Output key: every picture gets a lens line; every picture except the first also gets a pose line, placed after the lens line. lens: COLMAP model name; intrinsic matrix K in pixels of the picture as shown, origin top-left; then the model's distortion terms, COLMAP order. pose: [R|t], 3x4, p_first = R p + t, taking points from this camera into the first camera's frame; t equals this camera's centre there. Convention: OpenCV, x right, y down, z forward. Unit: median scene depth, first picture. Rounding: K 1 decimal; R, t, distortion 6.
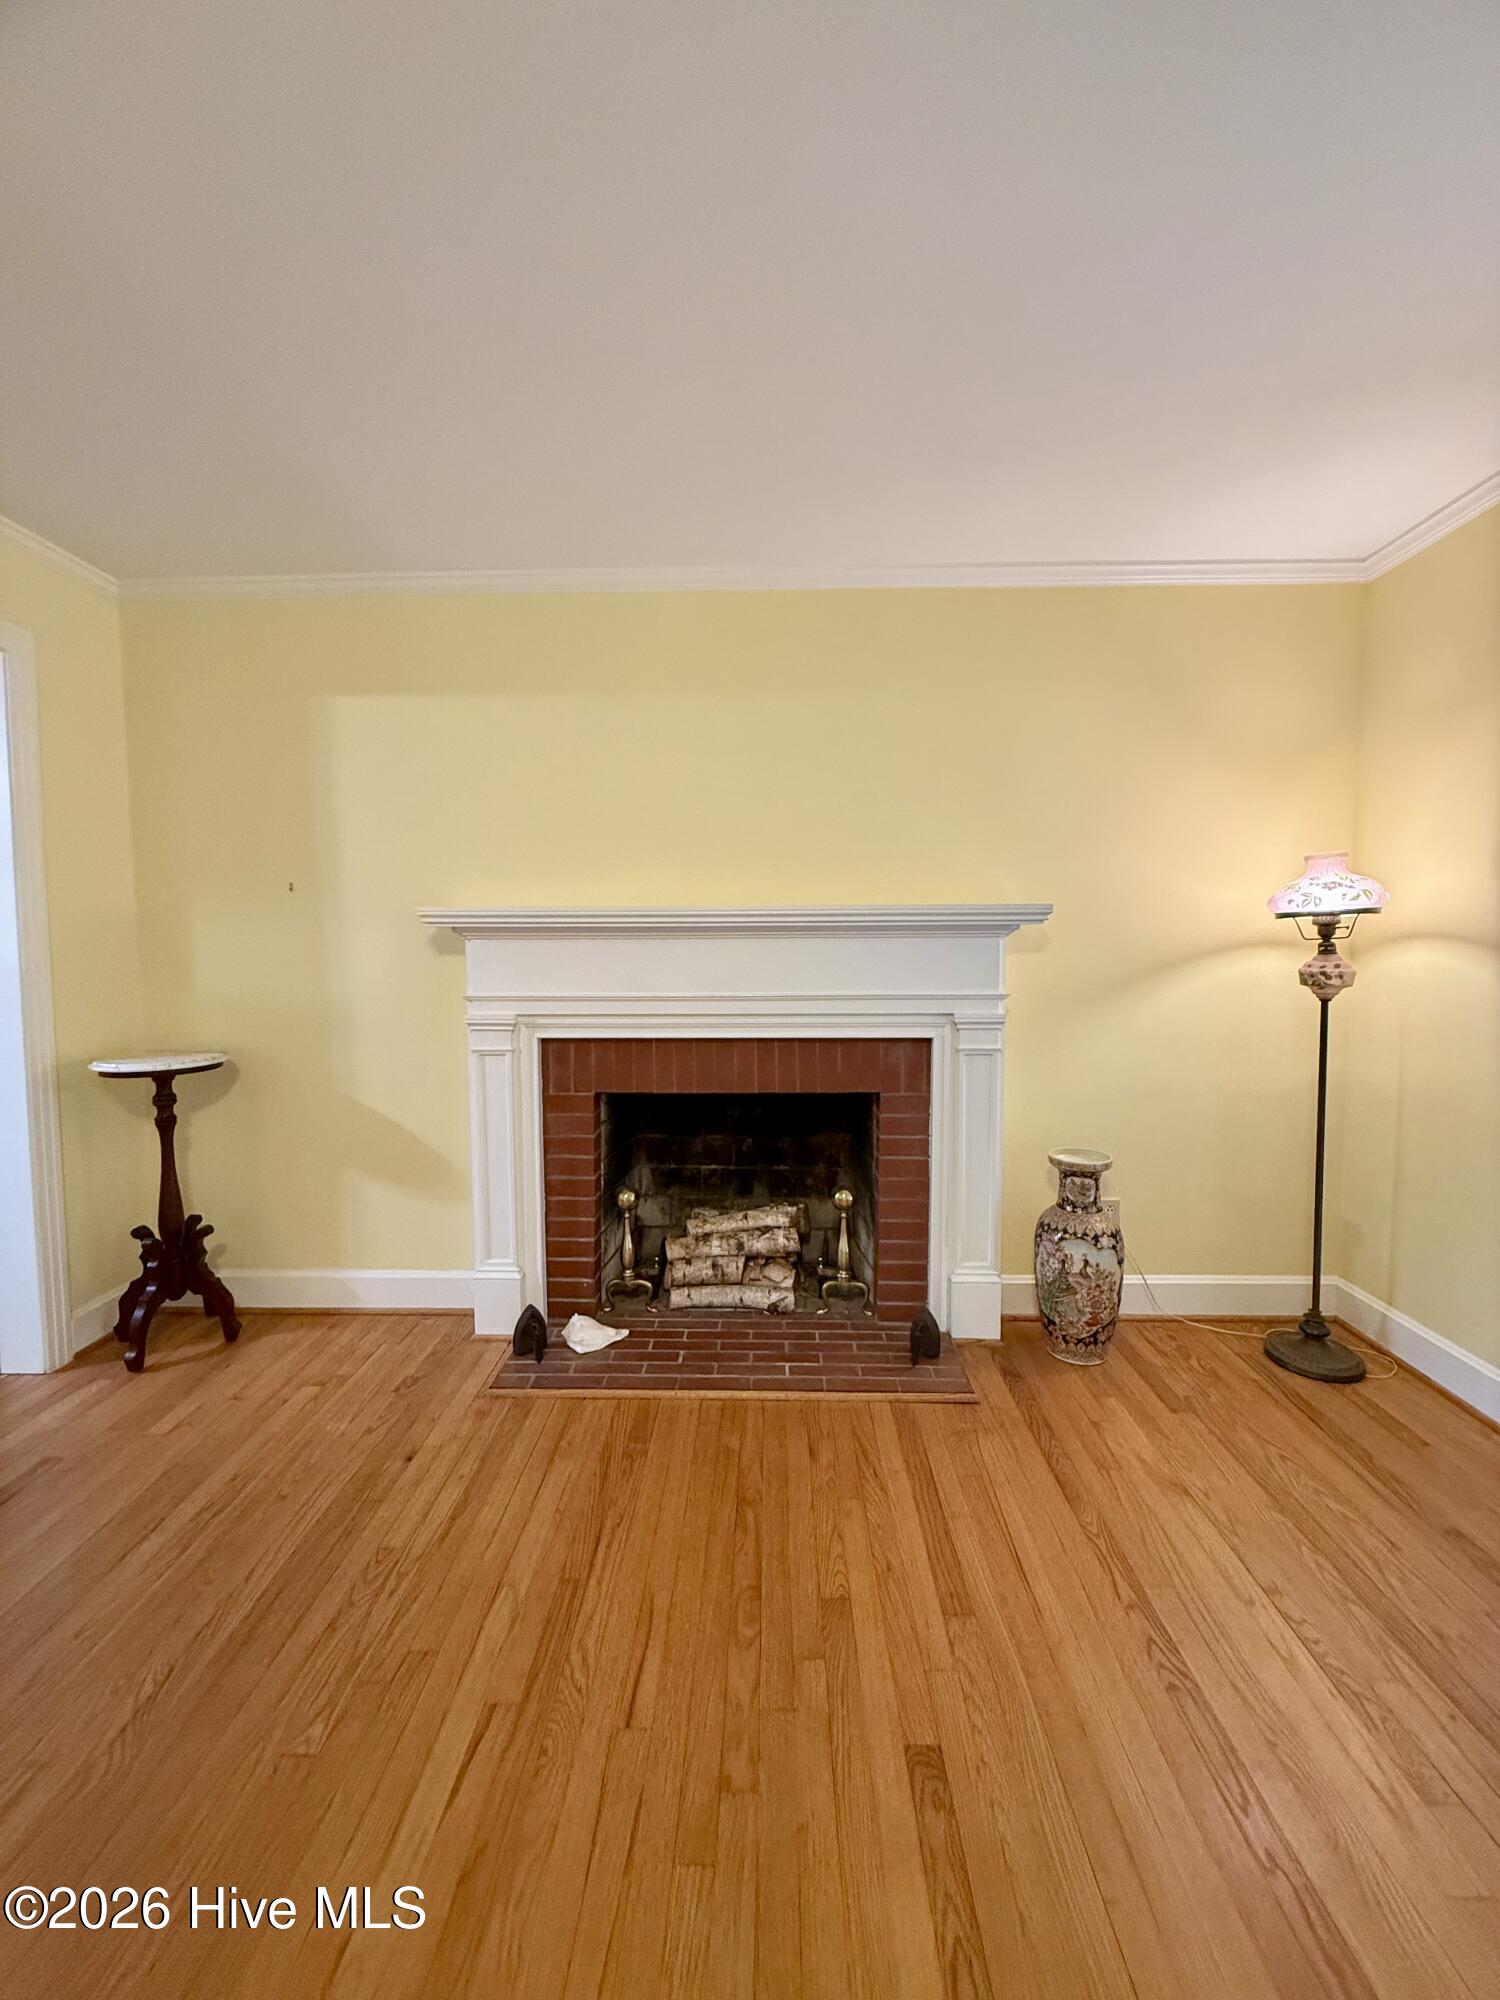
lens RADIAL K [[793.9, 0, 743.8], [0, 793.9, 986.1], [0, 0, 1]] dist [-0.004042, -0.000084]
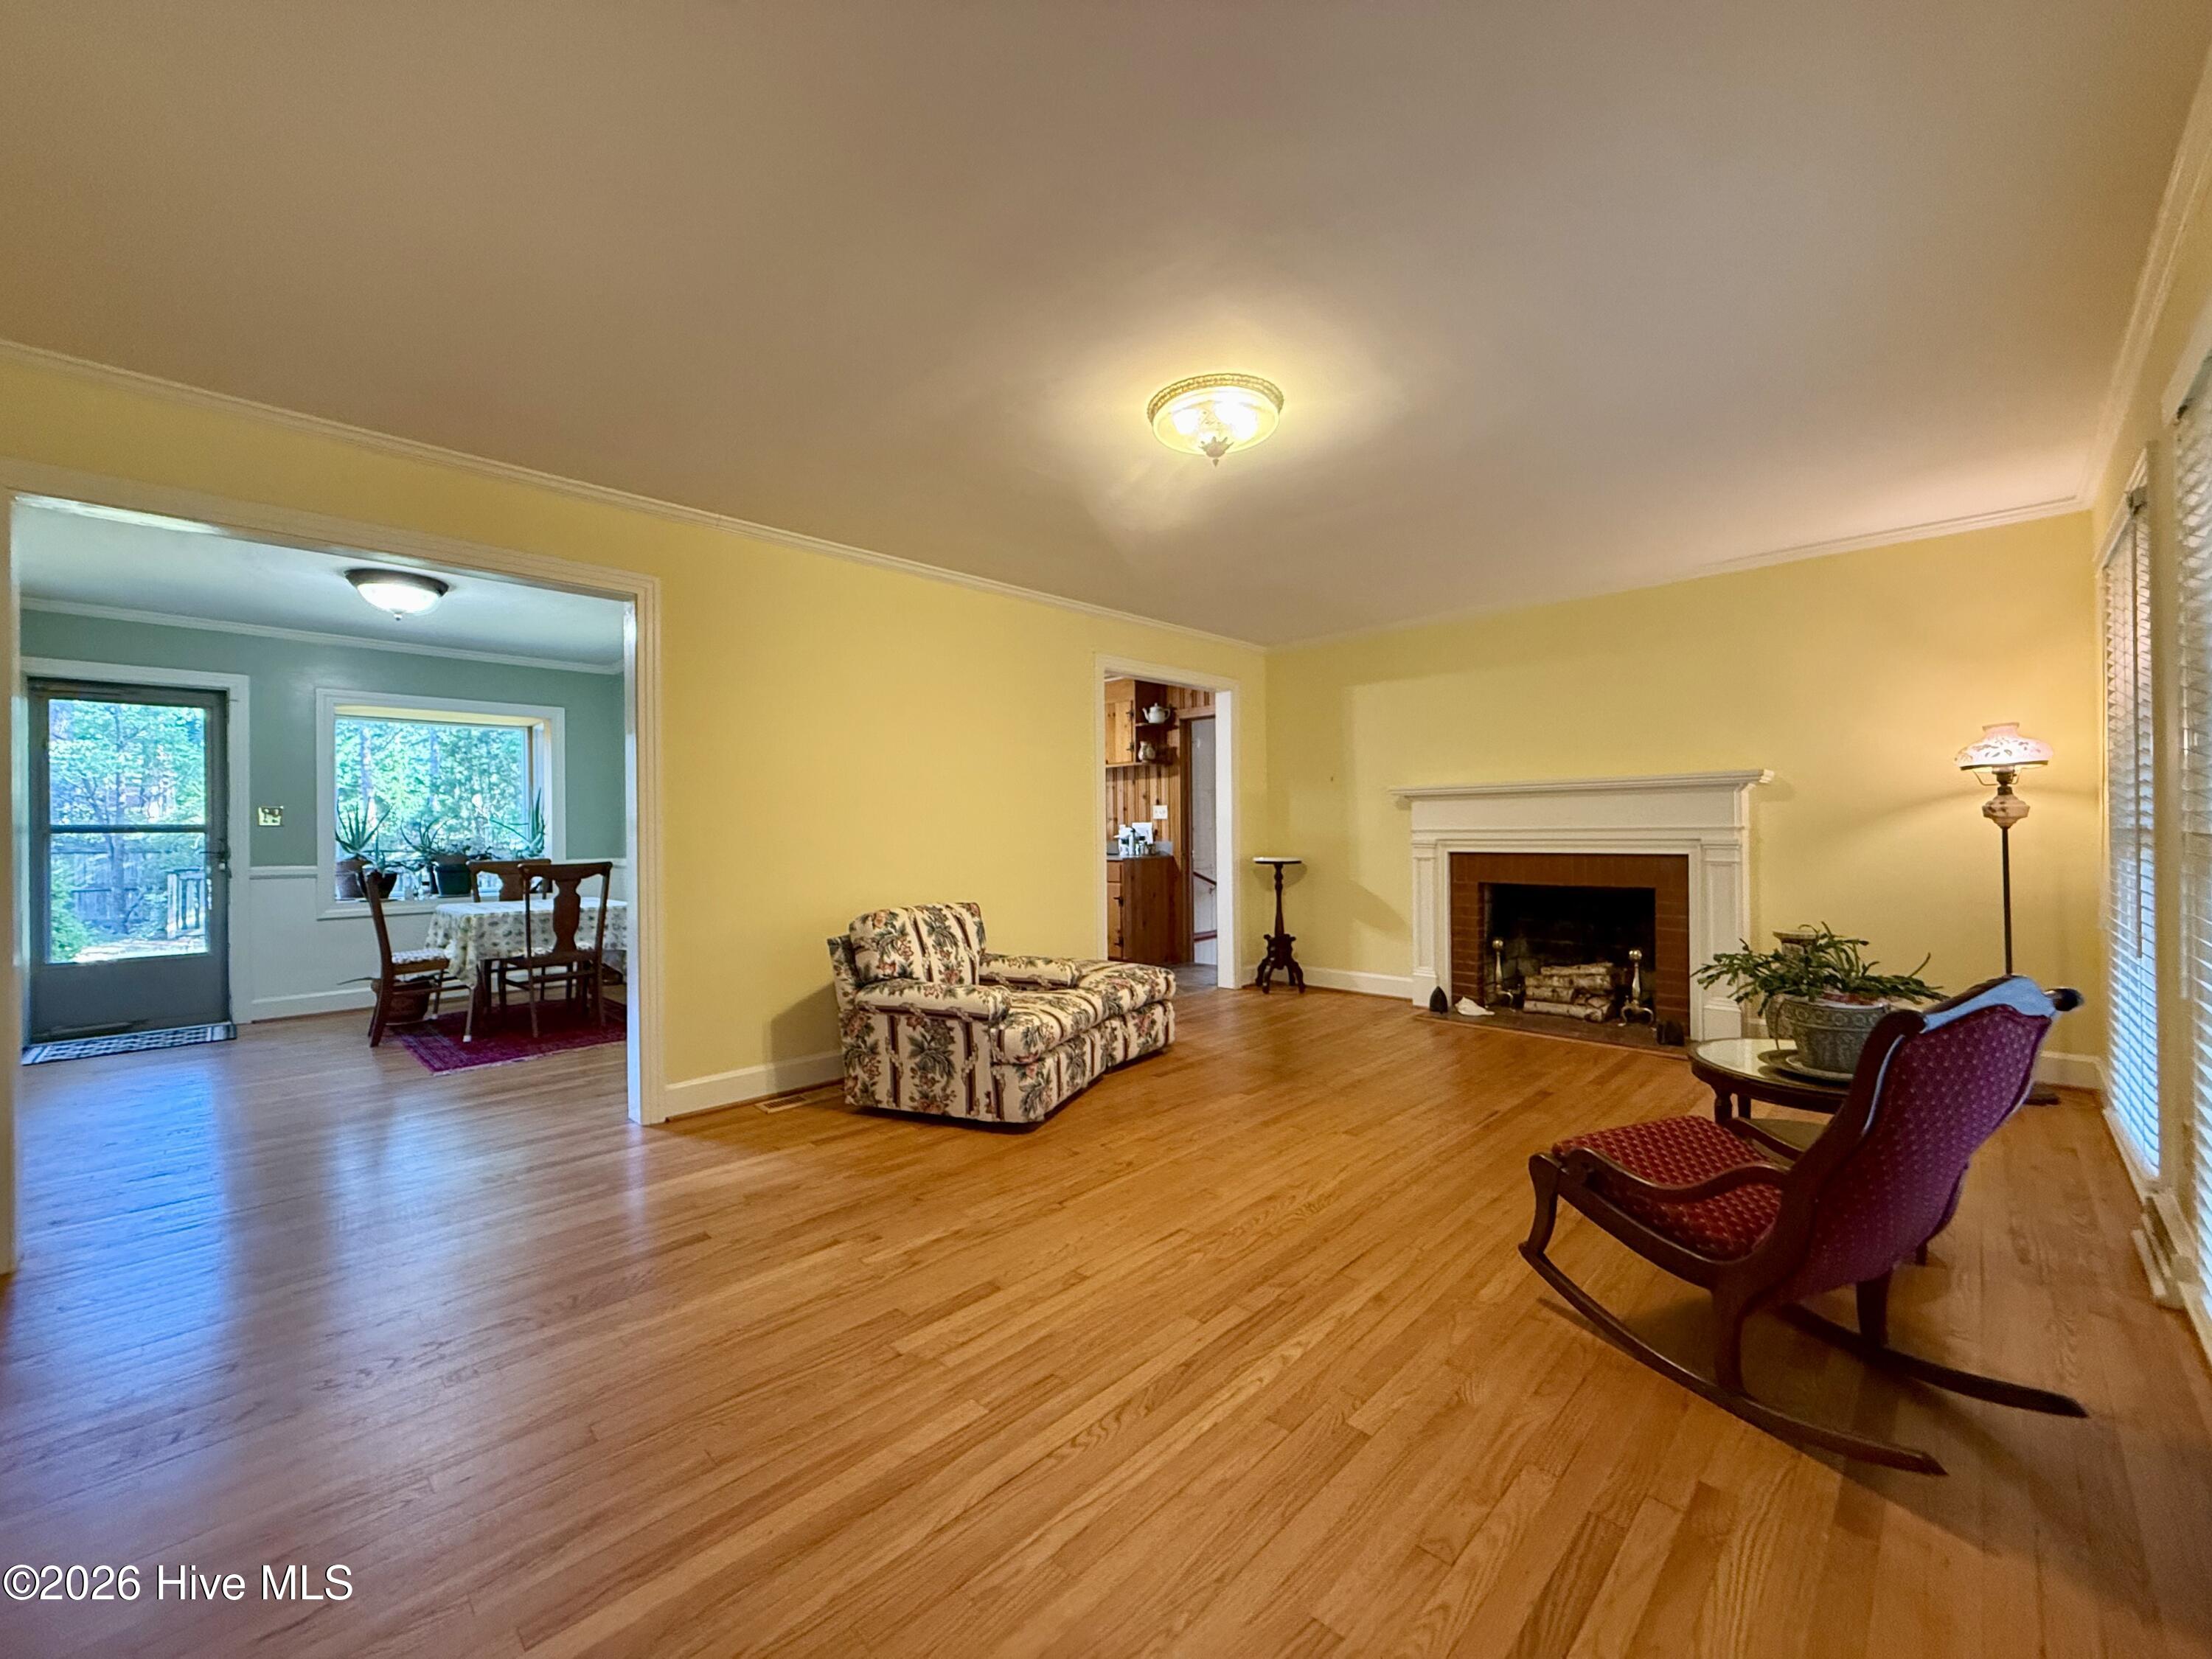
lens RADIAL K [[878.1, 0, 1101.9], [0, 878.1, 828.0], [0, 0, 1]] dist [-0.004042, -0.000084]
pose [[0.726762, -0.005804, -0.686865, 0.587988], [-0.036756, 0.998203, -0.047326, 0.137935], [0.685906, 0.059641, 0.725242, -1.111255]]
